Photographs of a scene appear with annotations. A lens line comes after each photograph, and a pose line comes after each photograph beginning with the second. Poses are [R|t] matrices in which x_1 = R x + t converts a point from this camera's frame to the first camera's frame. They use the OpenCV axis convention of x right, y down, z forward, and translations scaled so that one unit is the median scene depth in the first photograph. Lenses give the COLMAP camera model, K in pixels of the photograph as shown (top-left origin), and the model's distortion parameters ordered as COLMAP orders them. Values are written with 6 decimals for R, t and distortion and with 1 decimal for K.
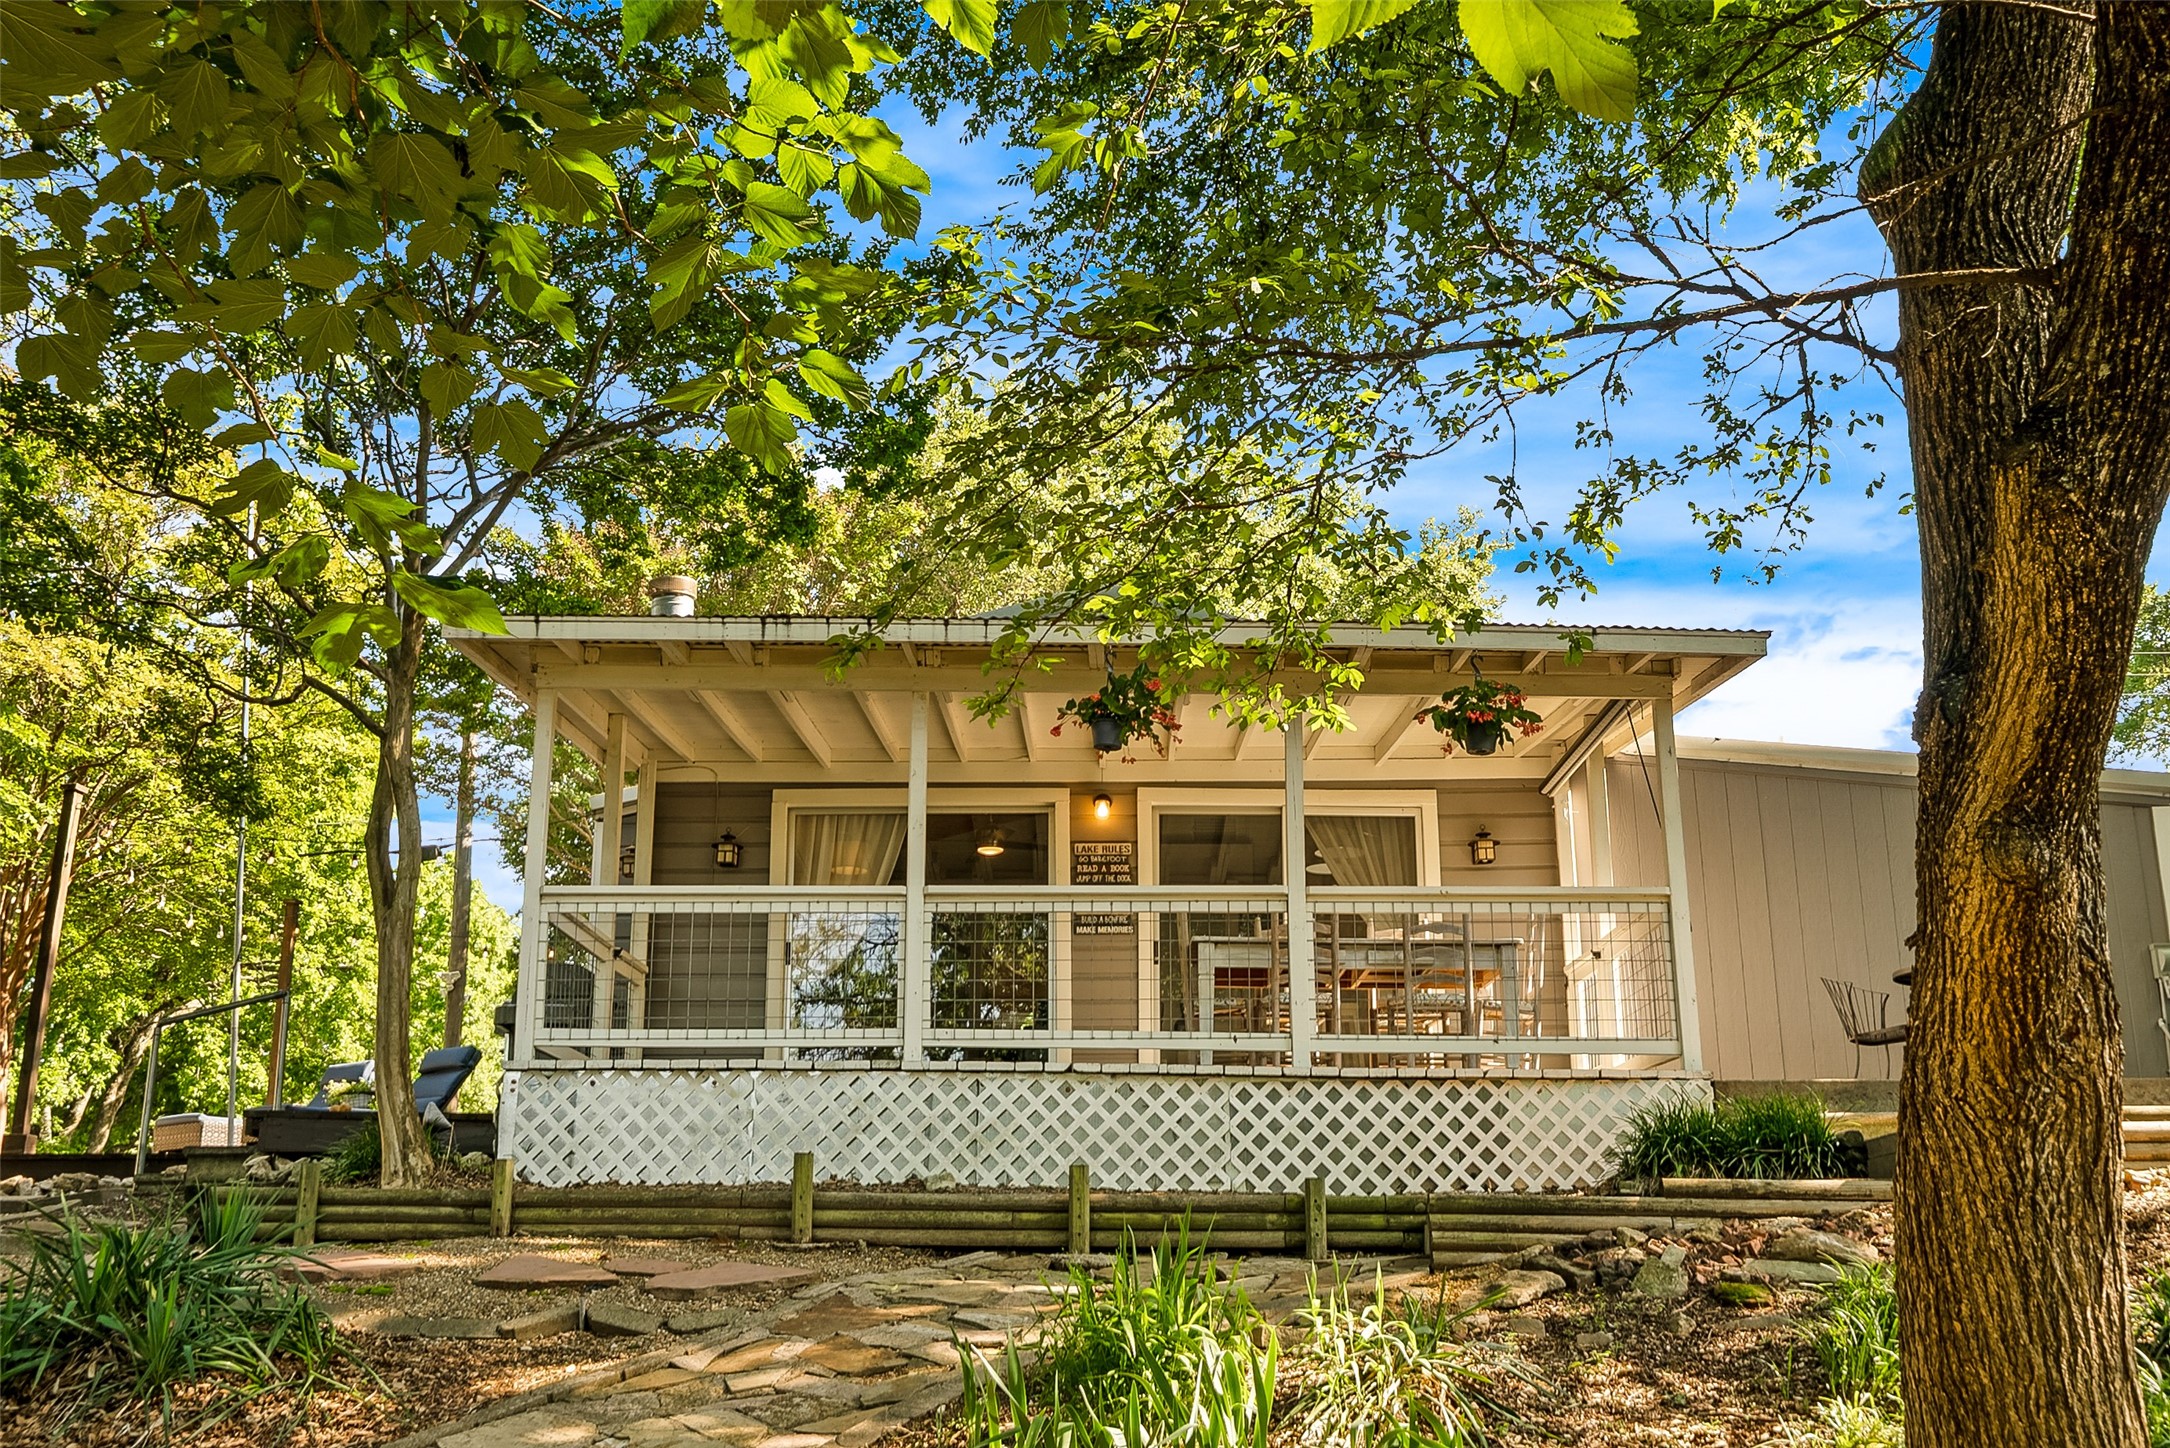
lens RADIAL K [[2262.2, 0, 1087.2], [0, 2262.2, 734.8], [0, 0, 1]] dist [0.013282, 0.000000]
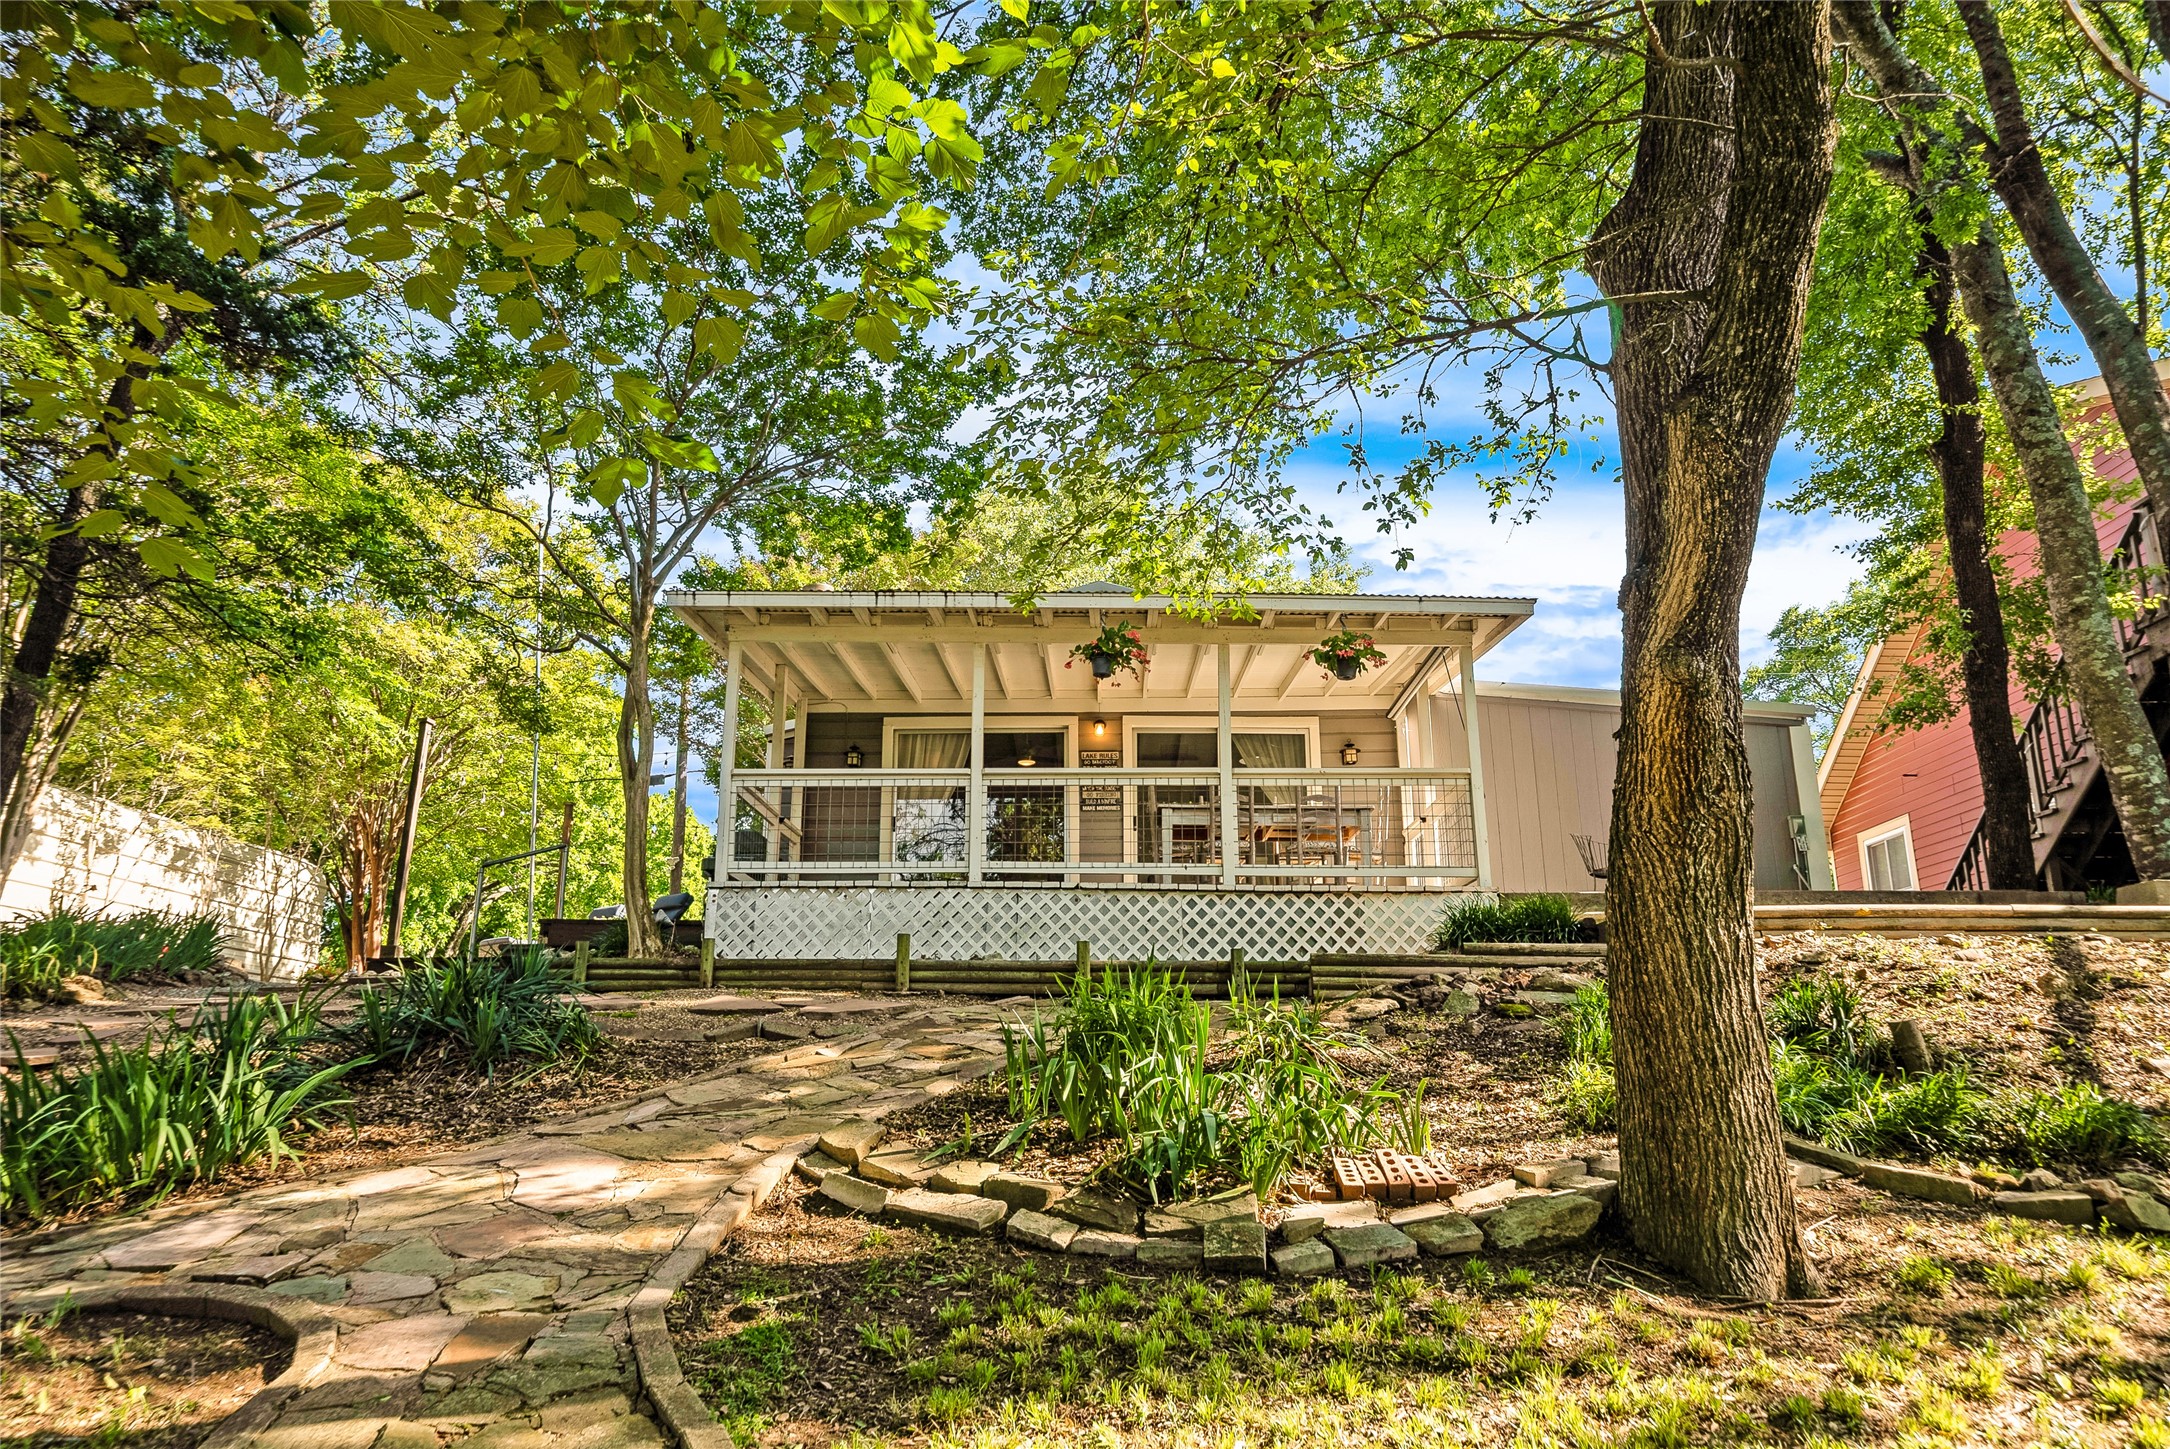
lens RADIAL K [[1494.1, 0, 1085.7], [0, 1494.1, 722.5], [0, 0, 1]] dist [0.010917, 0.002659]
pose [[0.999989, -0.001463, -0.004469, 0.002474], [0.001478, 0.999994, 0.003260, 0.033692], [0.004464, -0.003267, 0.999985, -0.009641]]
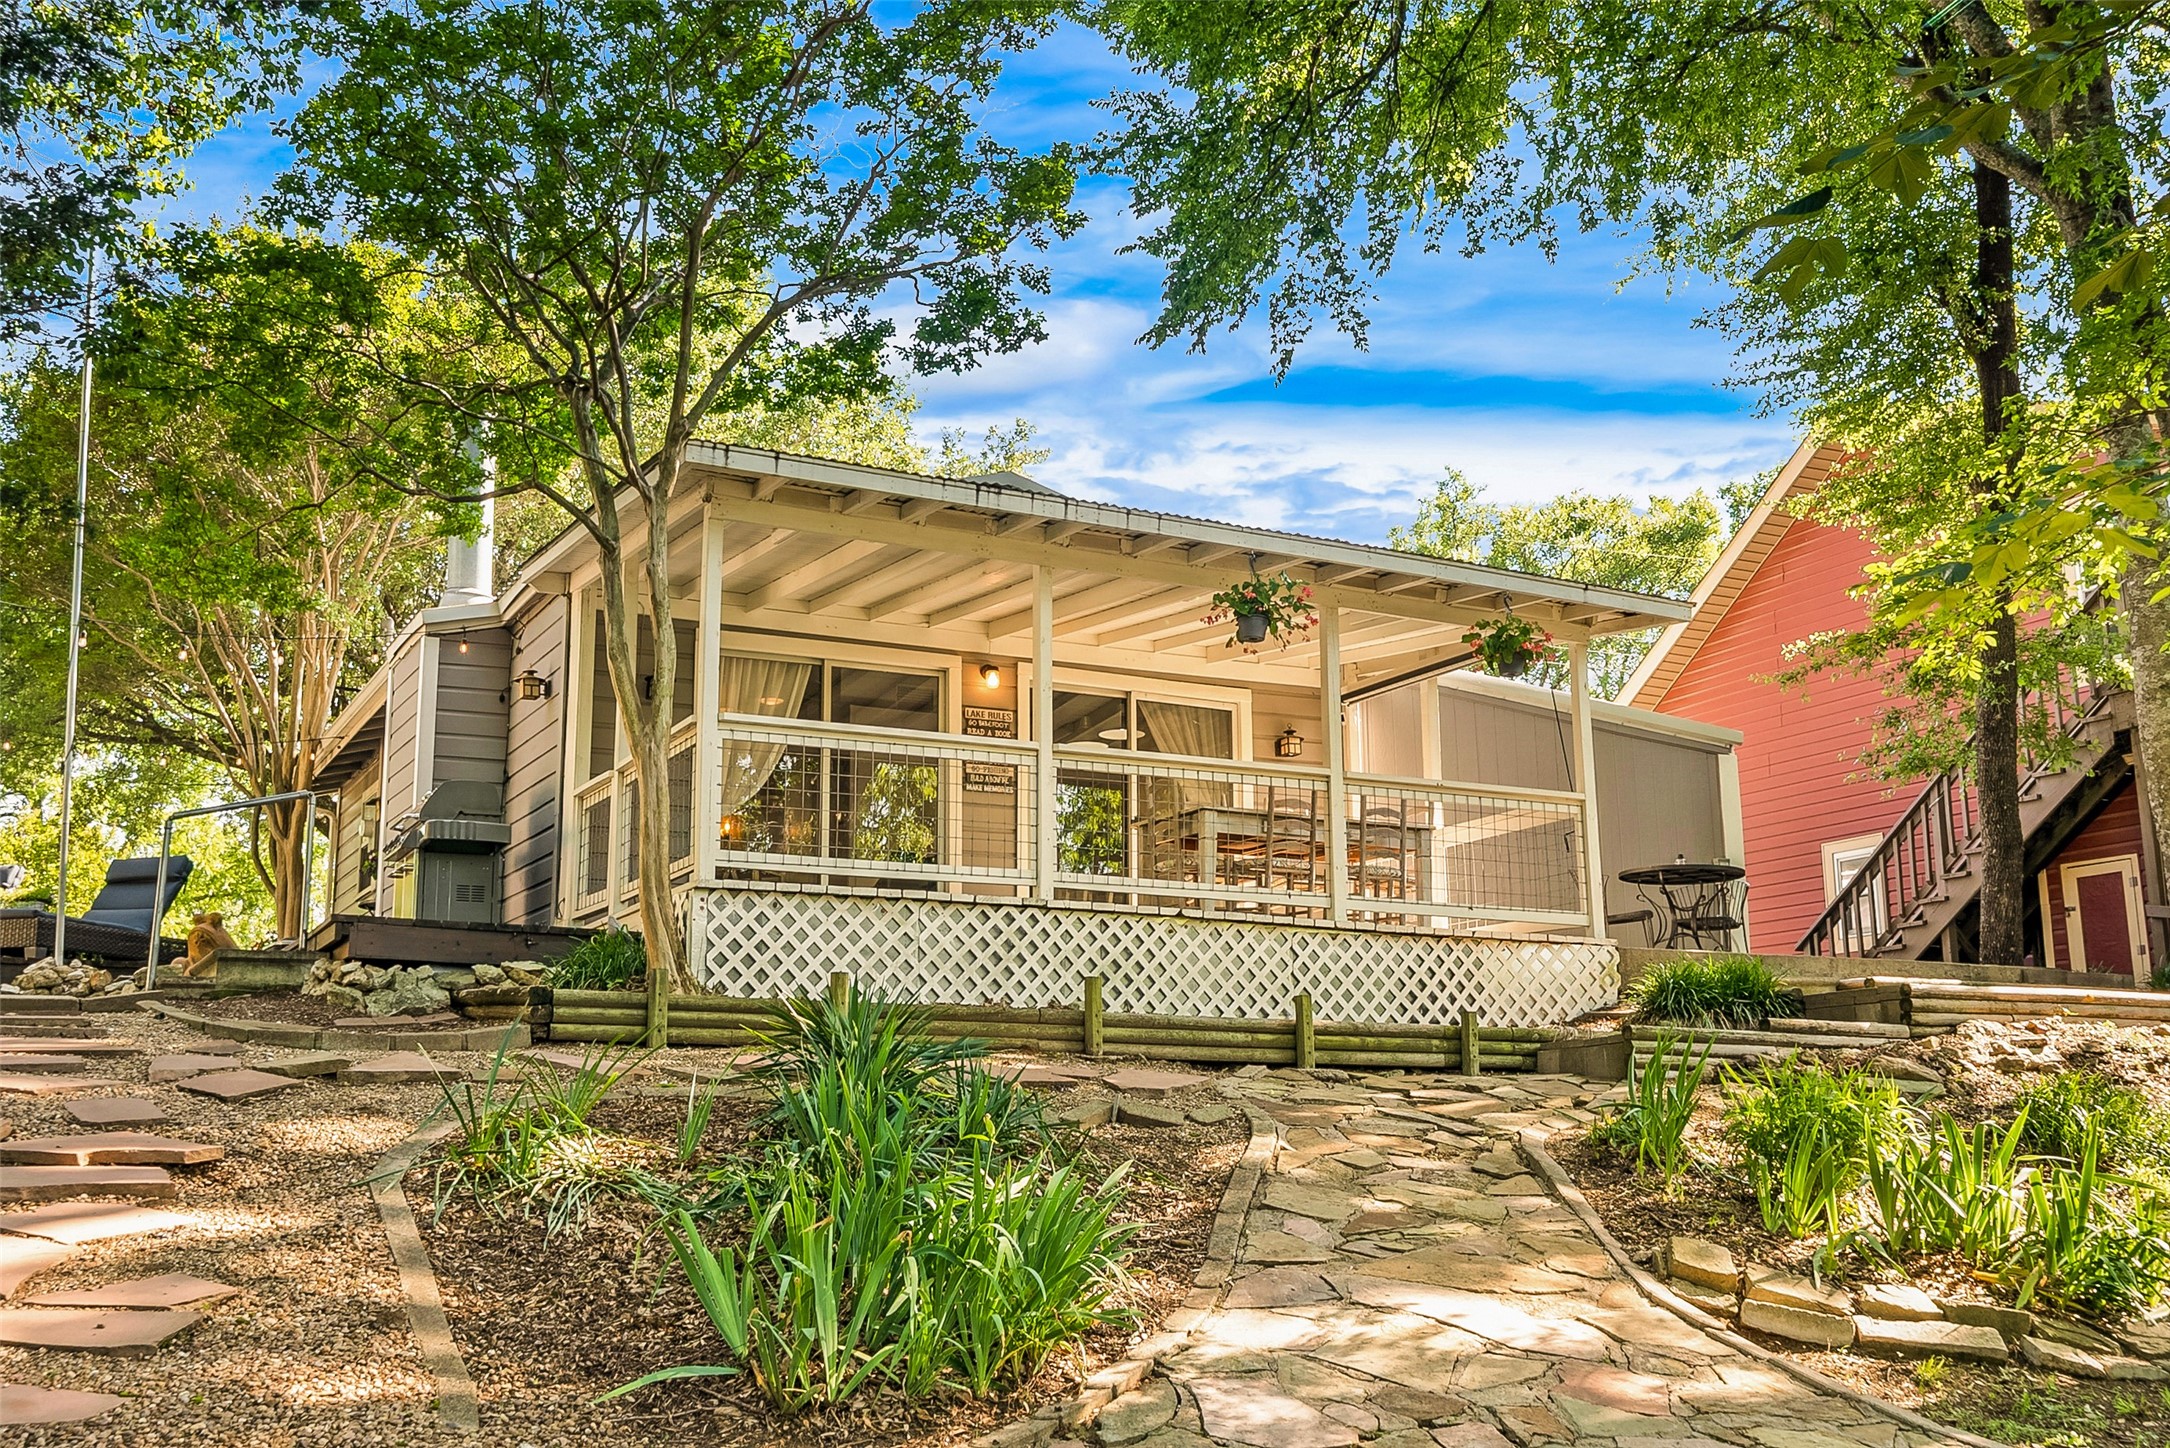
lens RADIAL K [[2262.2, 0, 1087.0], [0, 2262.2, 717.8], [0, 0, 1]] dist [0.013282, 0.000000]
pose [[0.880231, 0.088294, 0.466259, -0.589186], [-0.110524, 0.993662, 0.020488, 0.031002], [-0.461495, -0.069567, 0.884411, 0.017587]]
